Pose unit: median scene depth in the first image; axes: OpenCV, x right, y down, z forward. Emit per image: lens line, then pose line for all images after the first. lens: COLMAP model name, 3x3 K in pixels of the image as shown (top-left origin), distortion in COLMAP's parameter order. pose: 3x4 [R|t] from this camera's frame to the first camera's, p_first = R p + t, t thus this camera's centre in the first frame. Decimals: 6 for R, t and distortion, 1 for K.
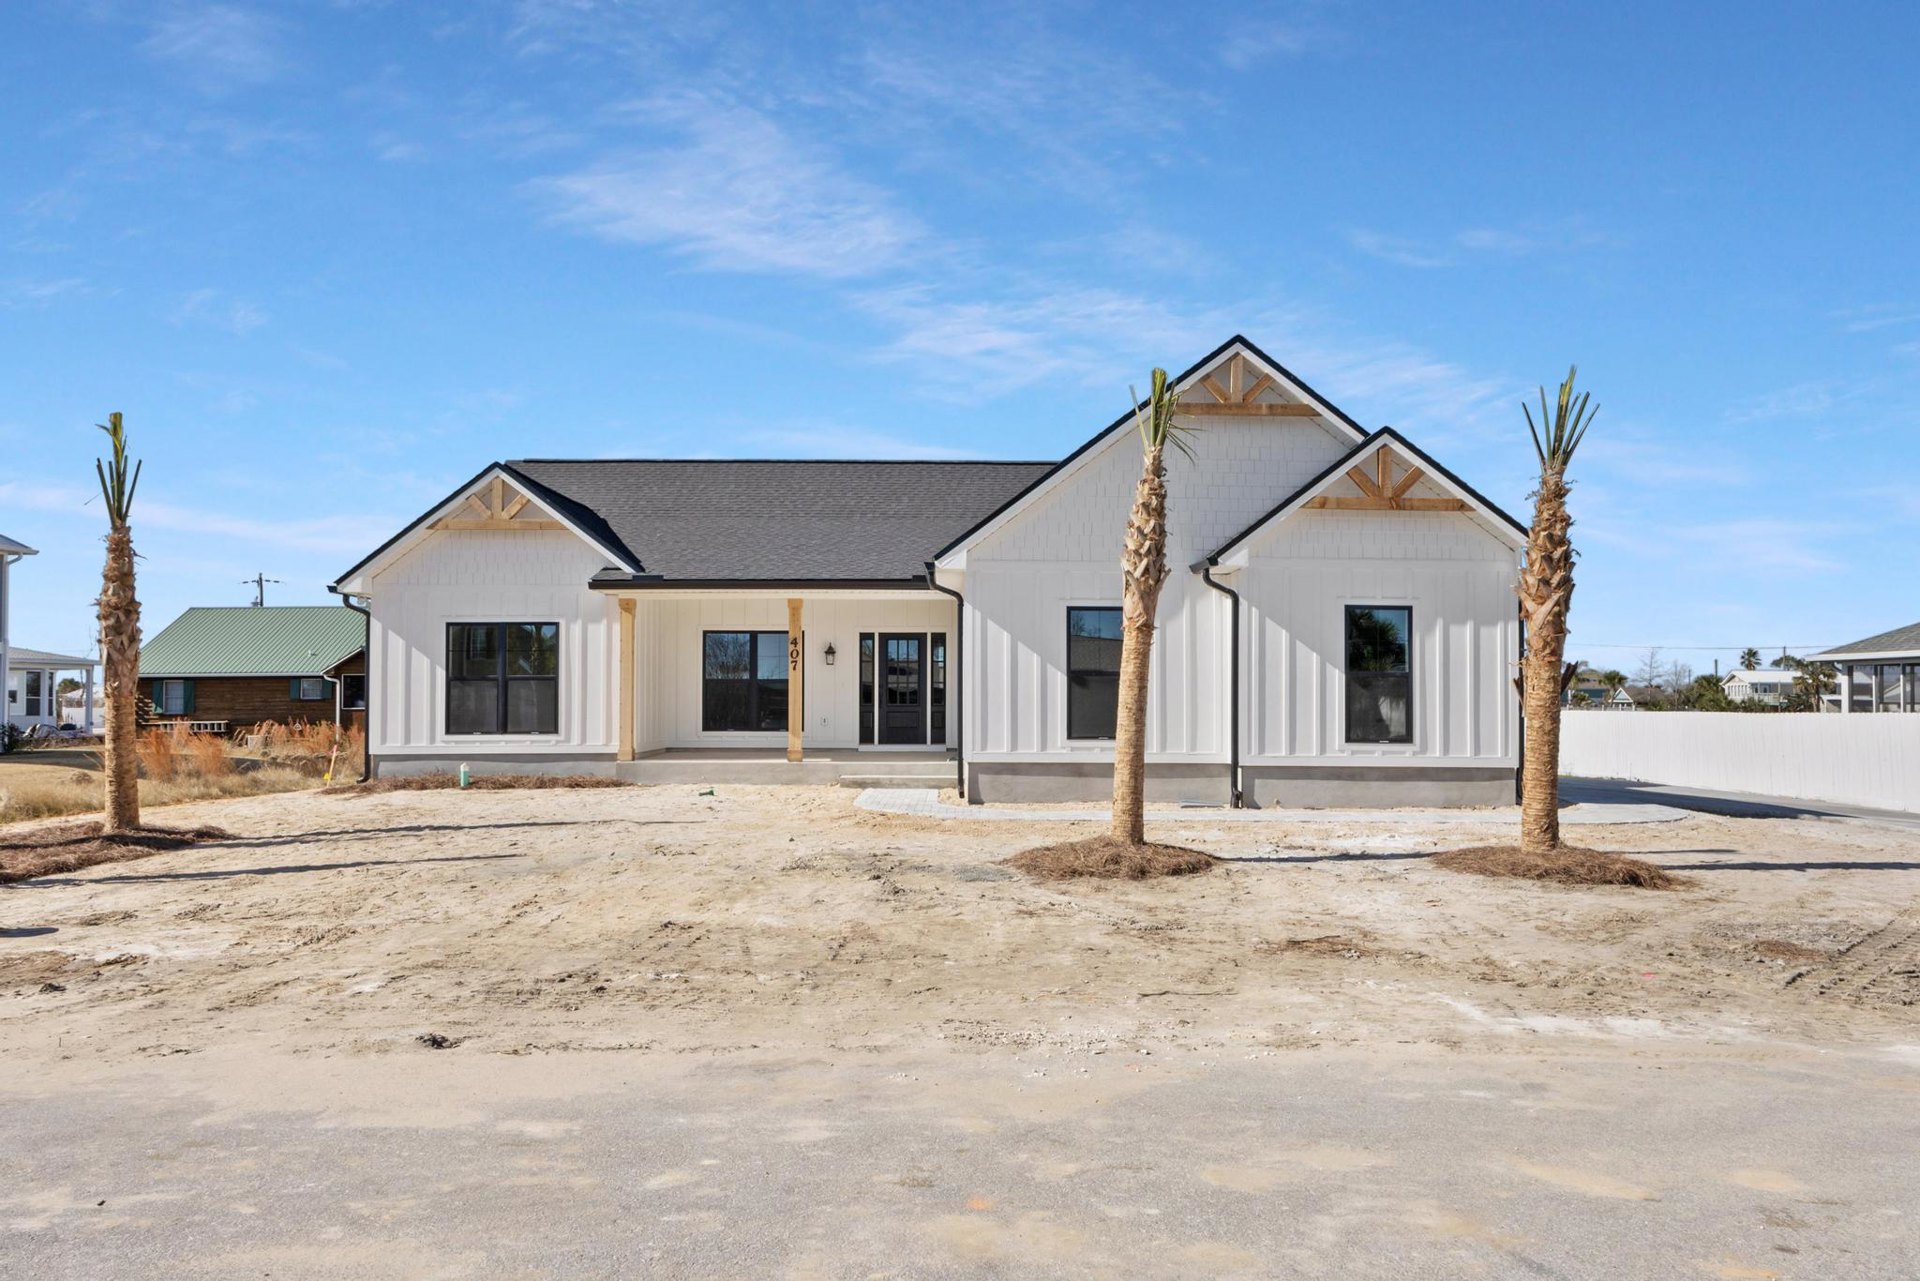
lens RADIAL K [[1275.3, 0, 958.8], [0, 1275.3, 654.5], [0, 0, 1]] dist [0.004168, 0.000284]
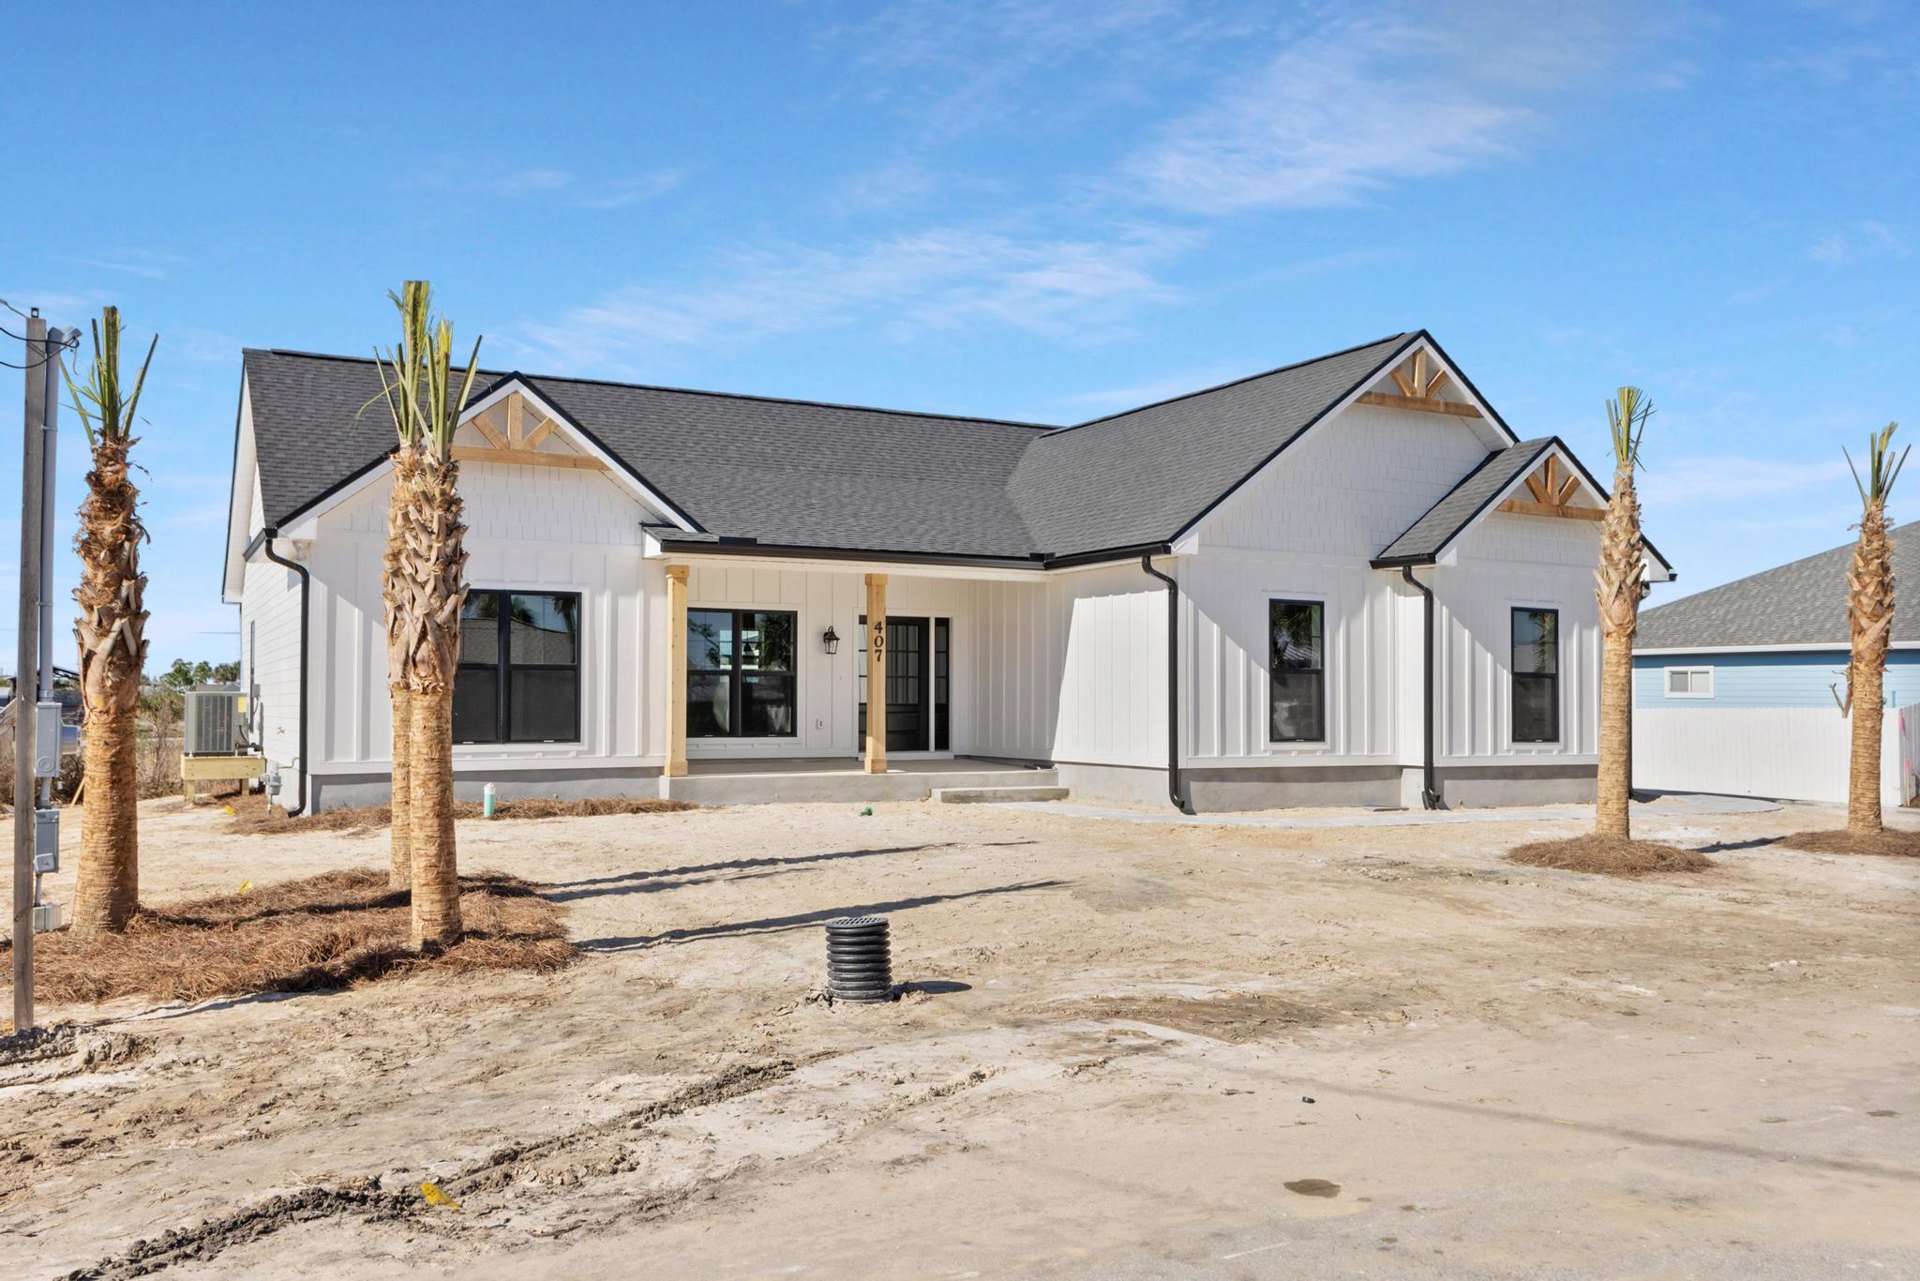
lens RADIAL K [[1612.3, 0, 959.9], [0, 1612.3, 643.6], [0, 0, 1]] dist [-0.029305, -0.007252]
pose [[0.880028, 0.018287, 0.474570, -0.611886], [-0.021554, 0.999767, 0.001443, -0.001944], [-0.474433, -0.011499, 0.880216, 0.068926]]
